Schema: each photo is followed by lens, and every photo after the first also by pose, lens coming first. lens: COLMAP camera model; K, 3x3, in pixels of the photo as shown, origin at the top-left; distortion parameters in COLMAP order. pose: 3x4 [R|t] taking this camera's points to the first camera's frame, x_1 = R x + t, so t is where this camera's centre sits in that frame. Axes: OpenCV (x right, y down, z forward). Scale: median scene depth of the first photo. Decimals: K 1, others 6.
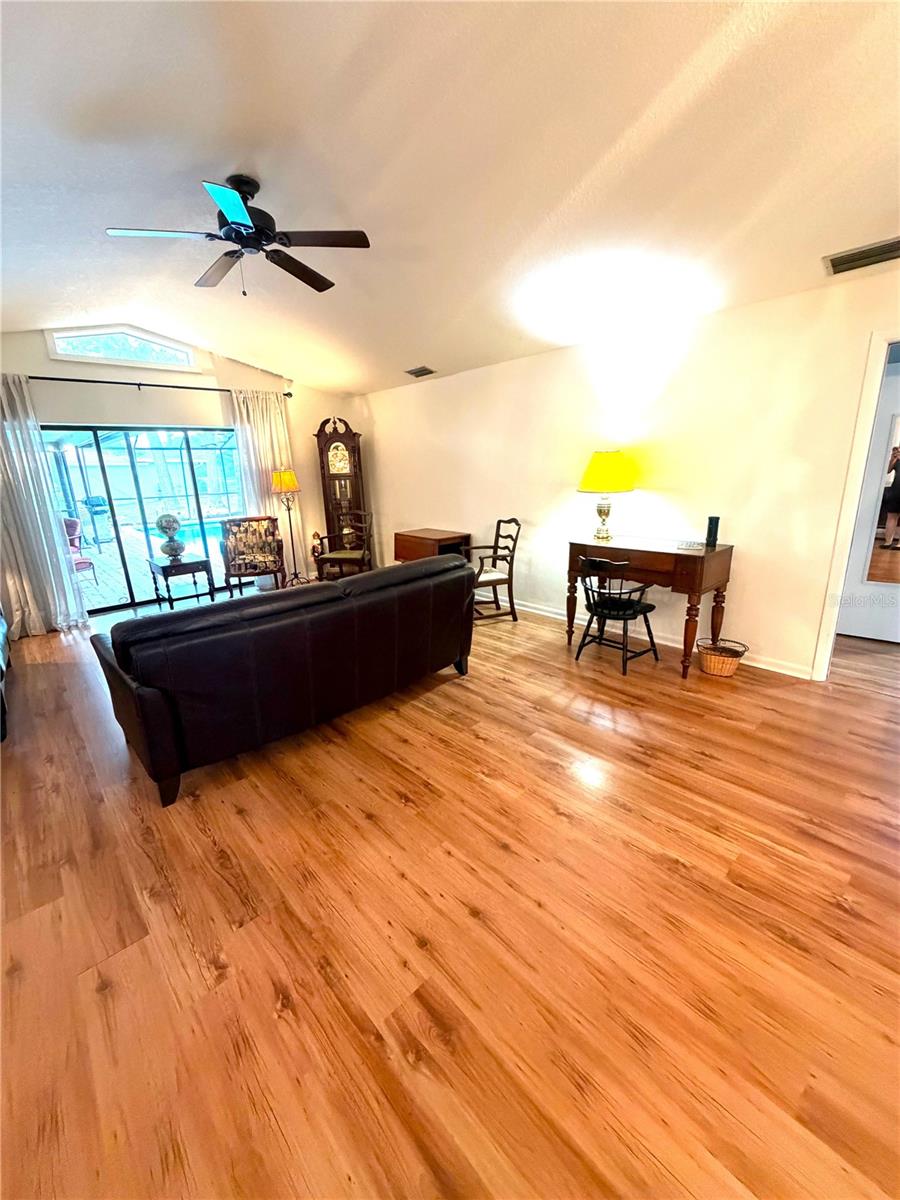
lens RADIAL K [[478.5, 0, 451.6], [0, 478.5, 597.9], [0, 0, 1]] dist [-0.001804, -0.000303]
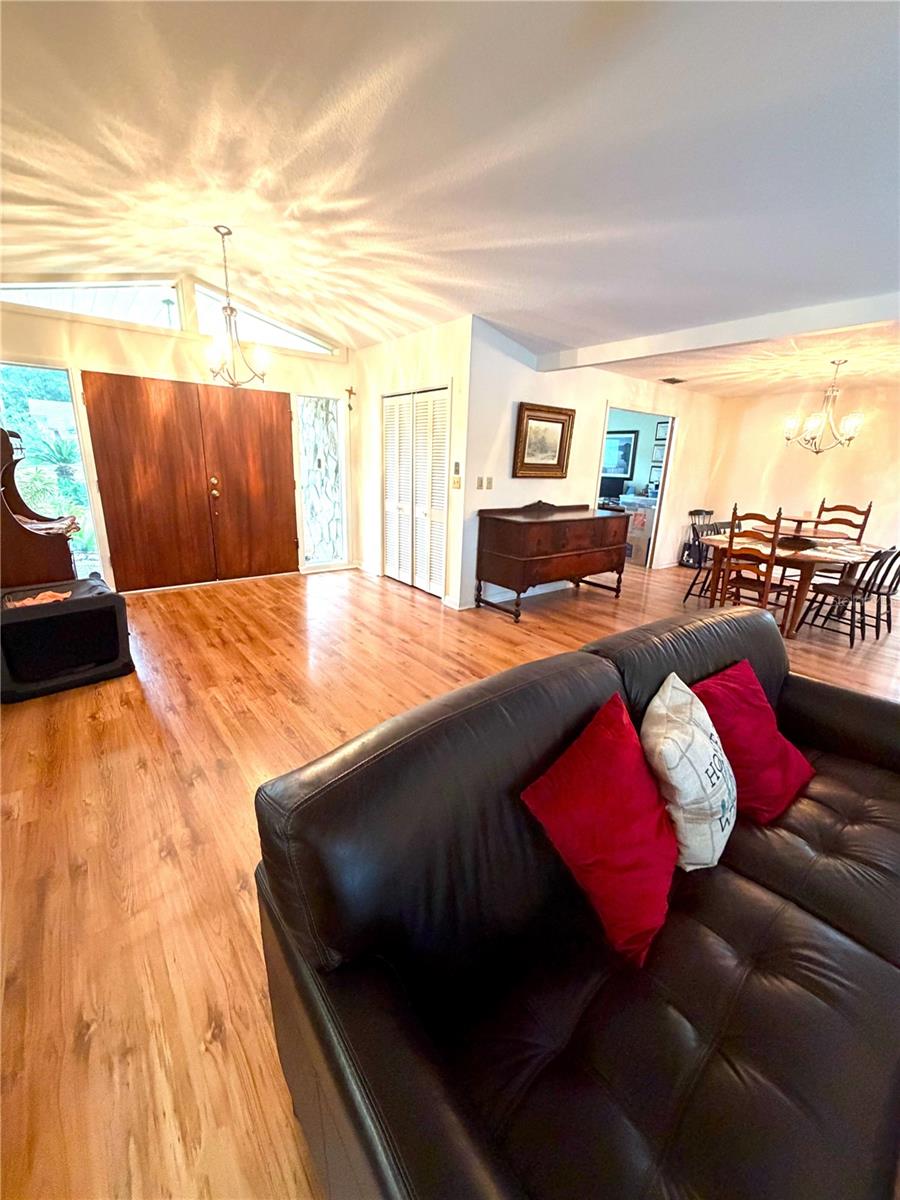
lens RADIAL K [[477.3, 0, 447.7], [0, 477.3, 595.7], [0, 0, 1]] dist [-0.000512, 0.000034]
pose [[-0.995679, -0.026048, 0.089133, -0.055916], [0.024291, 0.853374, 0.520733, -0.188446], [-0.089628, 0.520648, -0.849054, 0.714872]]
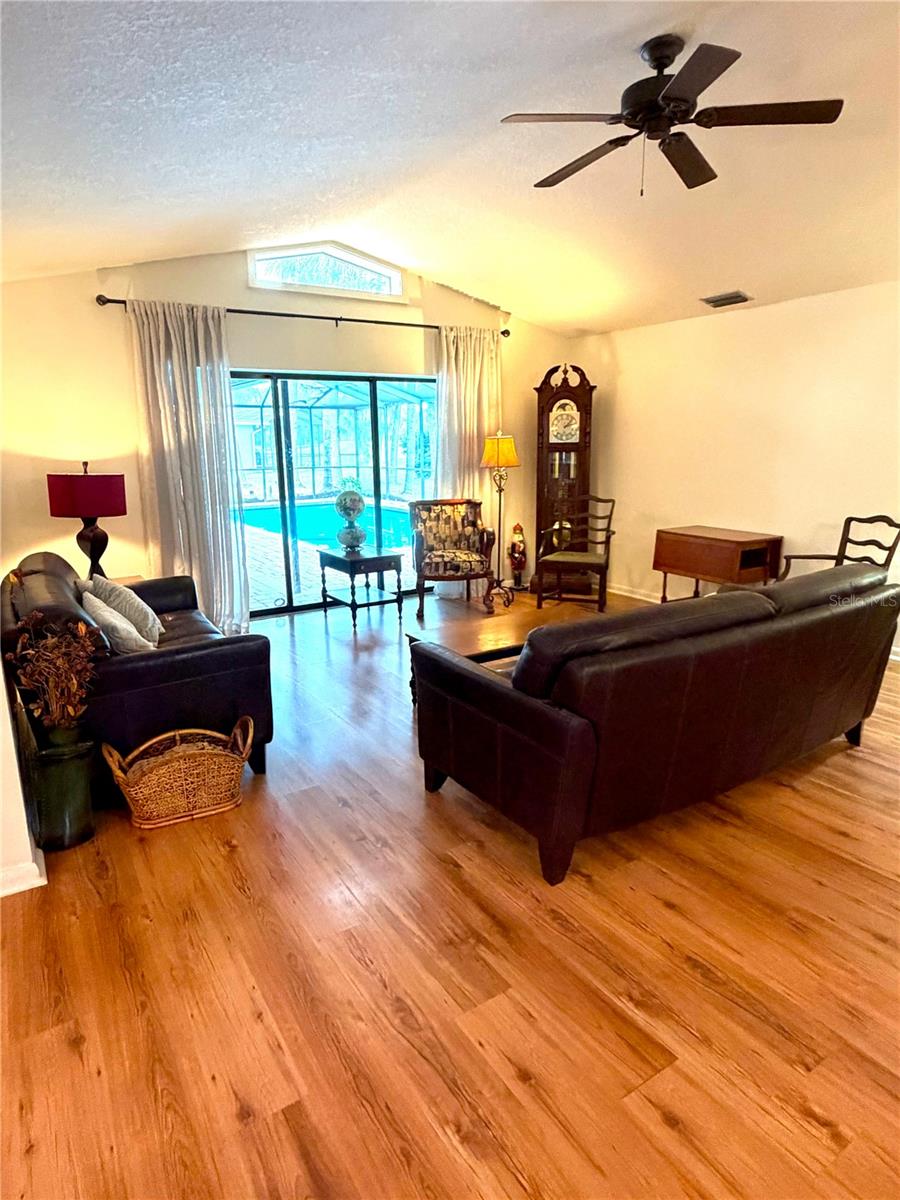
lens RADIAL K [[695.7, 0, 448.4], [0, 695.7, 603.9], [0, 0, 1]] dist [-0.001948, 0.000282]
pose [[0.983543, 0.063452, -0.169168, -0.252104], [-0.069153, 0.997212, -0.028019, 0.020916], [0.166918, 0.039257, 0.985189, -0.037165]]
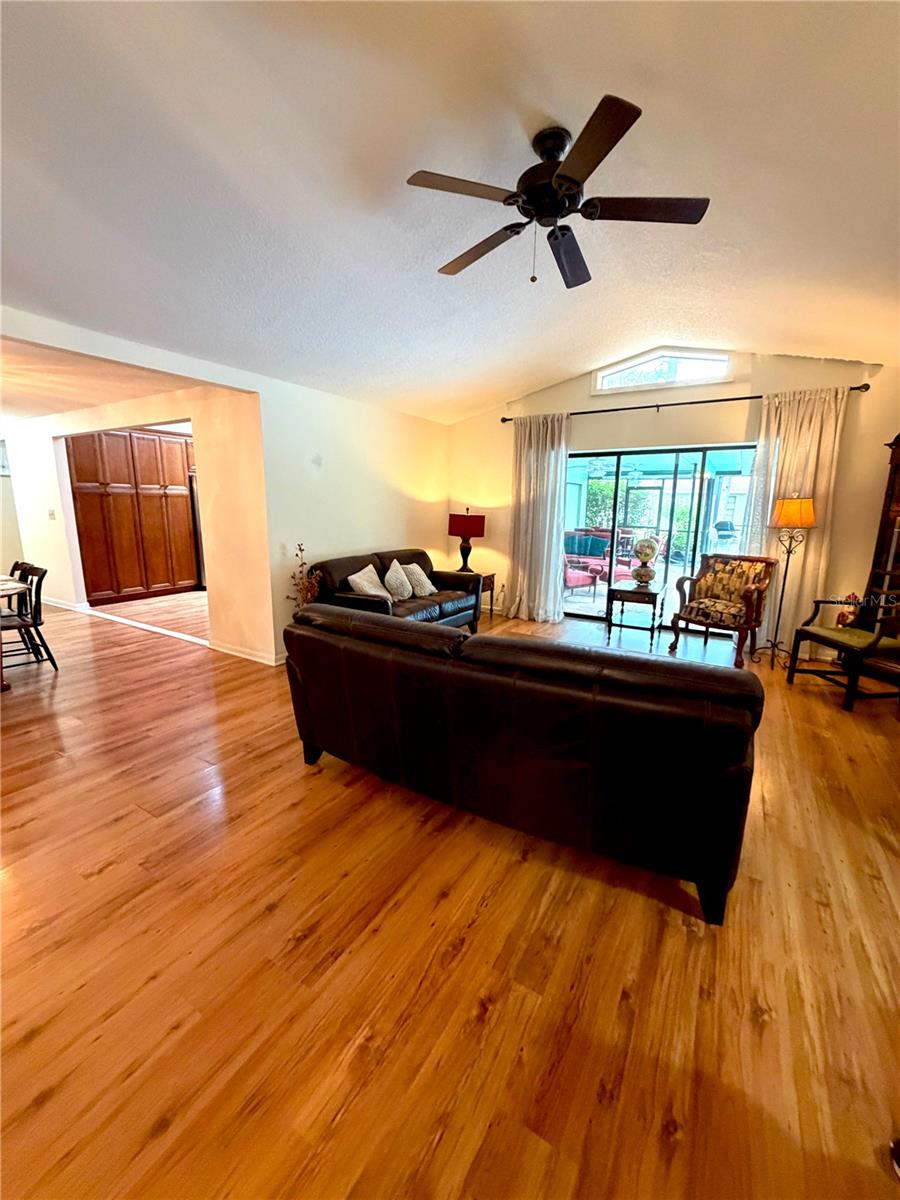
lens RADIAL K [[478.2, 0, 448.0], [0, 478.2, 597.0], [0, 0, 1]] dist [-0.001127, 0.000158]
pose [[0.275469, 0.221675, -0.935402, 0.214840], [-0.276155, 0.950283, 0.143876, -0.092877], [0.920791, 0.218682, 0.322990, 0.354454]]
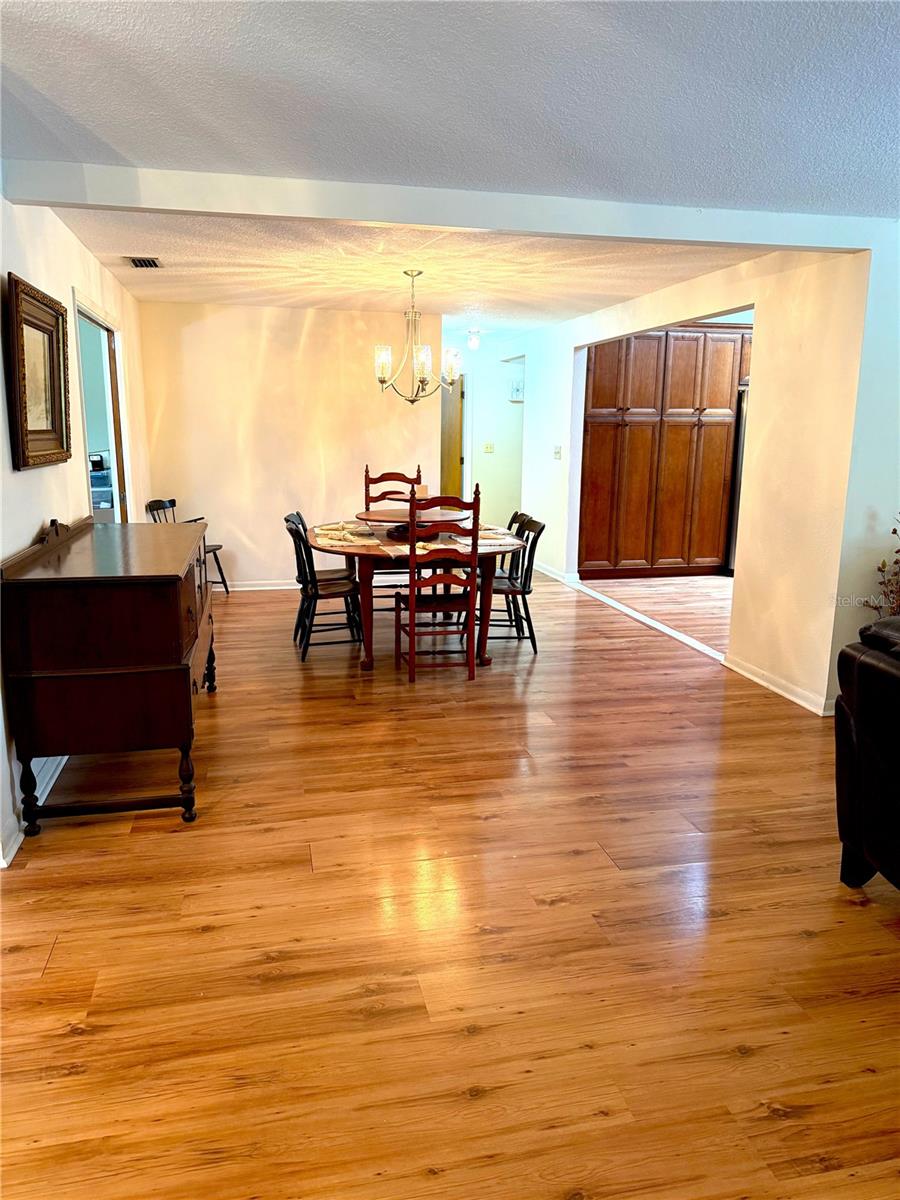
lens RADIAL K [[837.0, 0, 450.0], [0, 837.0, 600.0], [0, 0, 1]] dist [0.144800, -0.276589]
pose [[-0.500737, 0.203727, -0.841283, 0.274454], [-0.222821, 0.908818, 0.352705, -0.105197], [0.836429, 0.364068, -0.409684, 0.366244]]
